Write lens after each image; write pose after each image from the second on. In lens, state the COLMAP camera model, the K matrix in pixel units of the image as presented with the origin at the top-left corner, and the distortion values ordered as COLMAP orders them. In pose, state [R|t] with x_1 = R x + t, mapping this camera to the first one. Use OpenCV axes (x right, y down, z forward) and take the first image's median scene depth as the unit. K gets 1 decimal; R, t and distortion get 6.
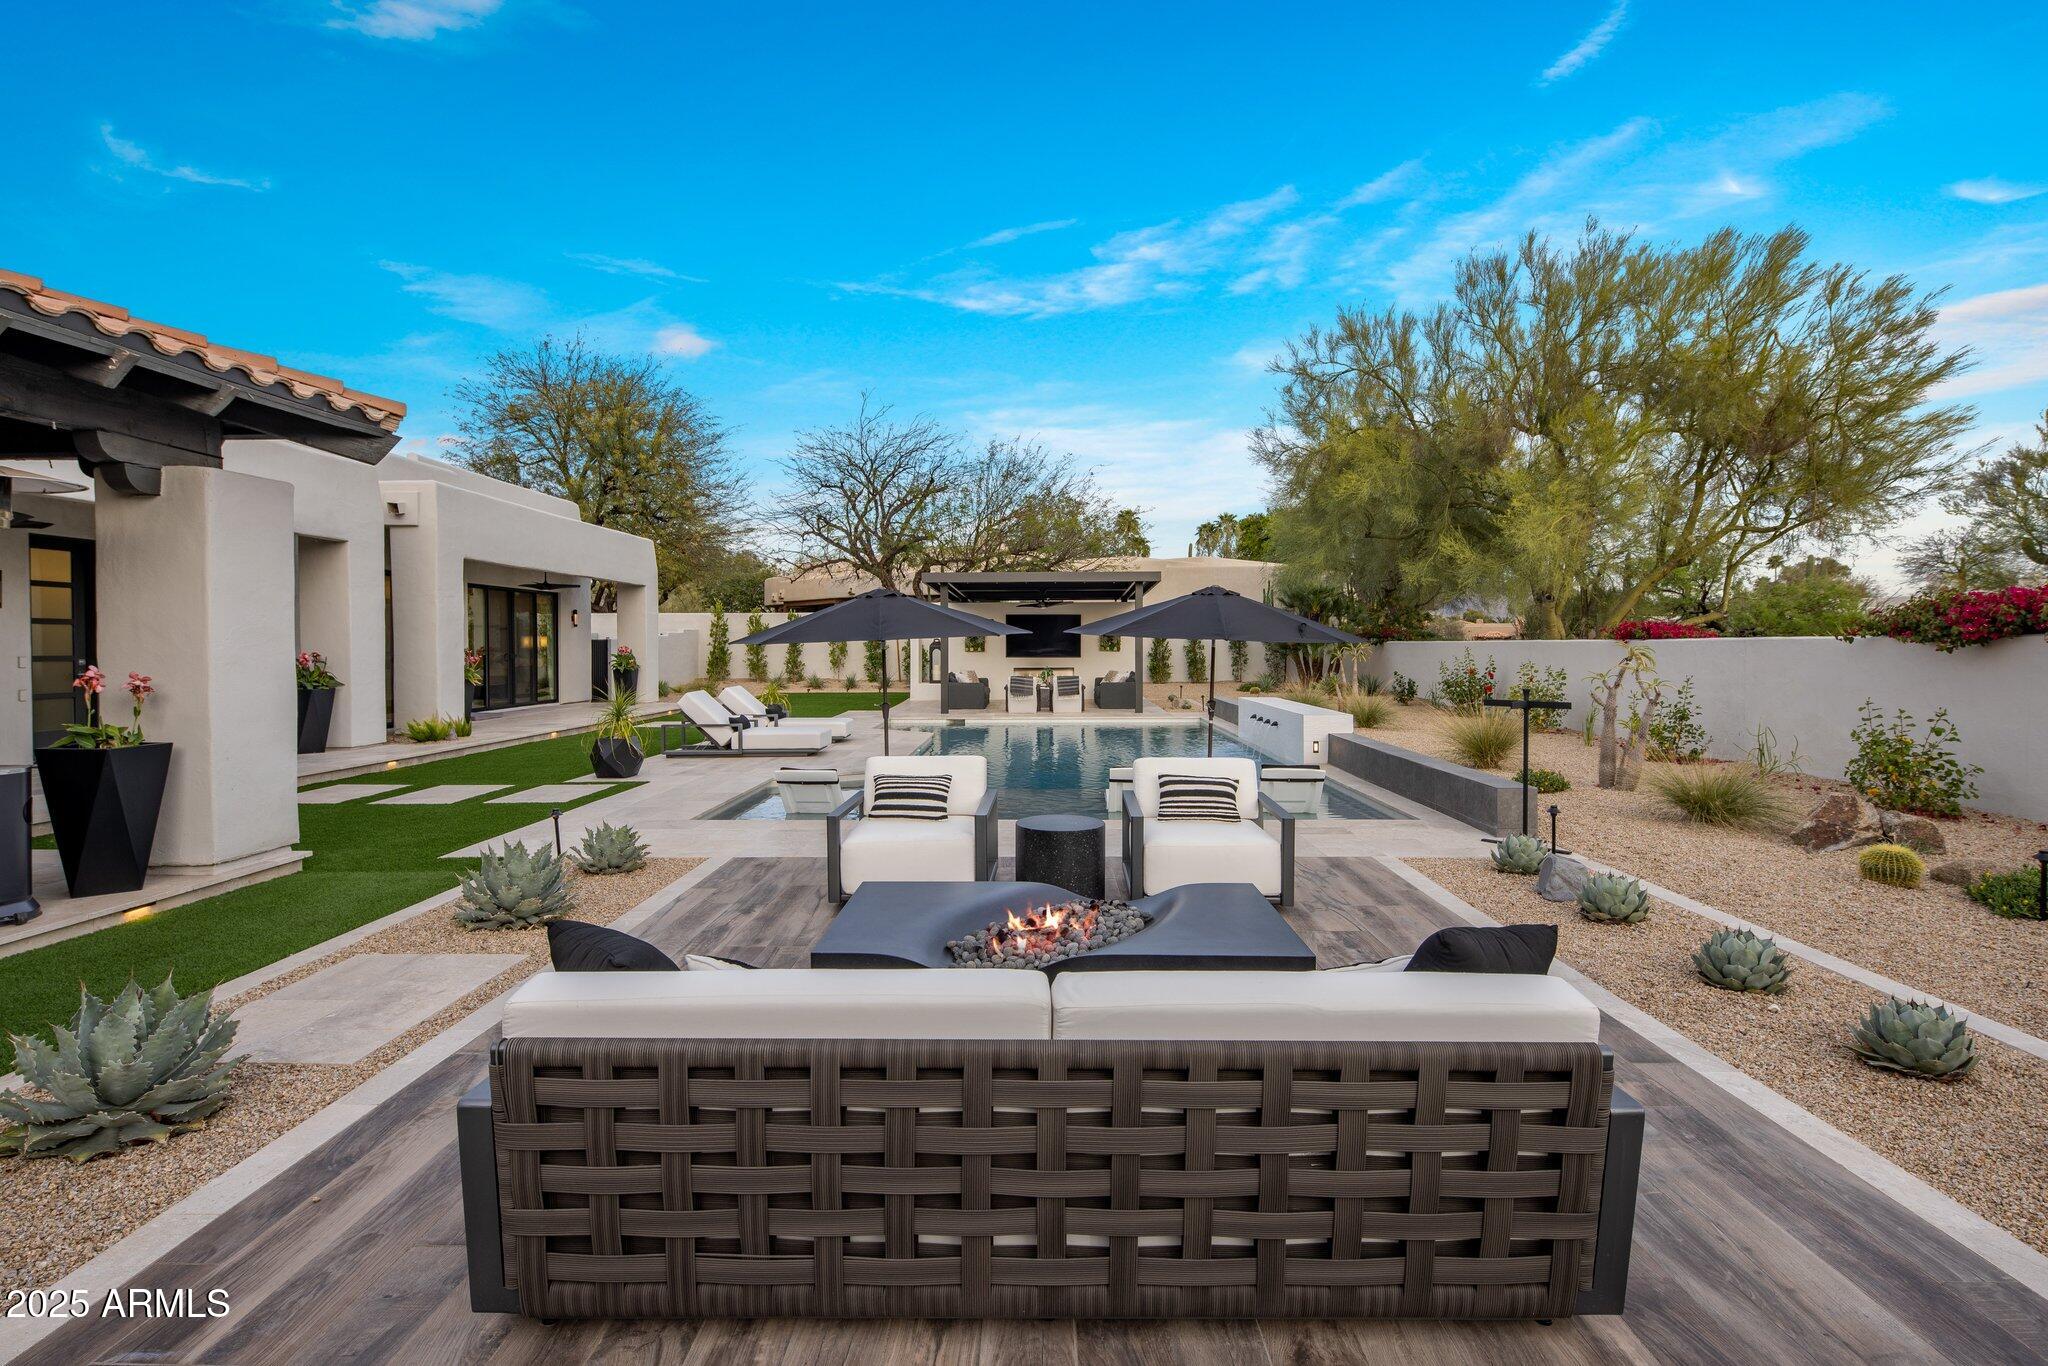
lens RADIAL K [[1003.9, 0, 1027.6], [0, 1003.9, 668.9], [0, 0, 1]] dist [-0.002628, -0.000418]
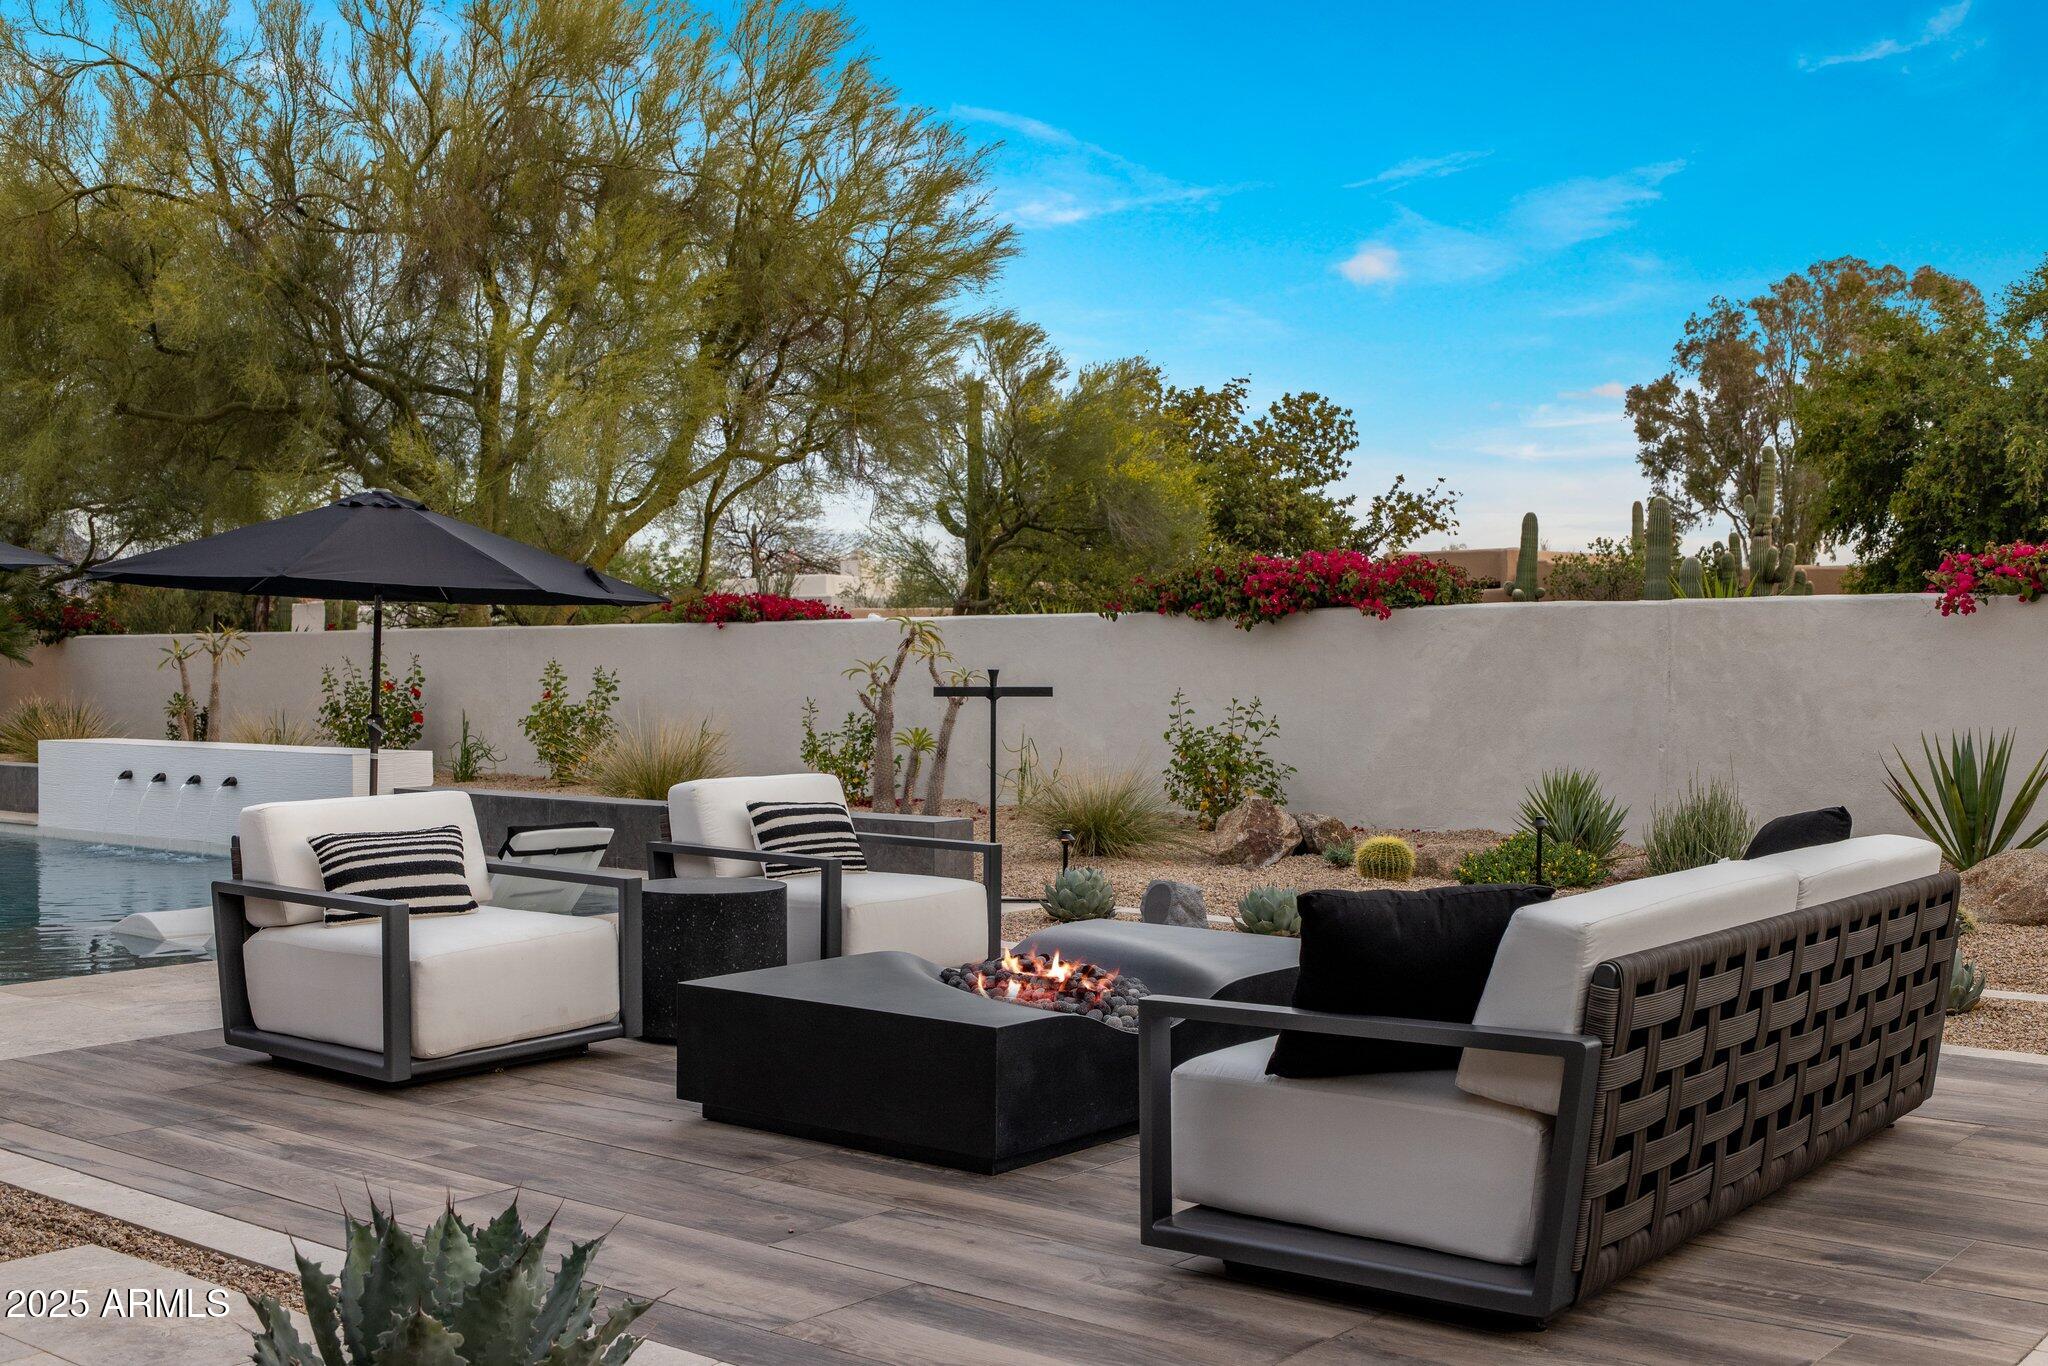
lens RADIAL K [[2187.9, 0, 1023.5], [0, 2187.9, 683.0], [0, 0, 1]] dist [-0.031639, 0.000000]
pose [[0.606364, -0.005628, 0.795167, -0.614564], [0.019633, 0.999776, -0.007896, 0.038251], [-0.794945, 0.020399, 0.606339, 0.073748]]
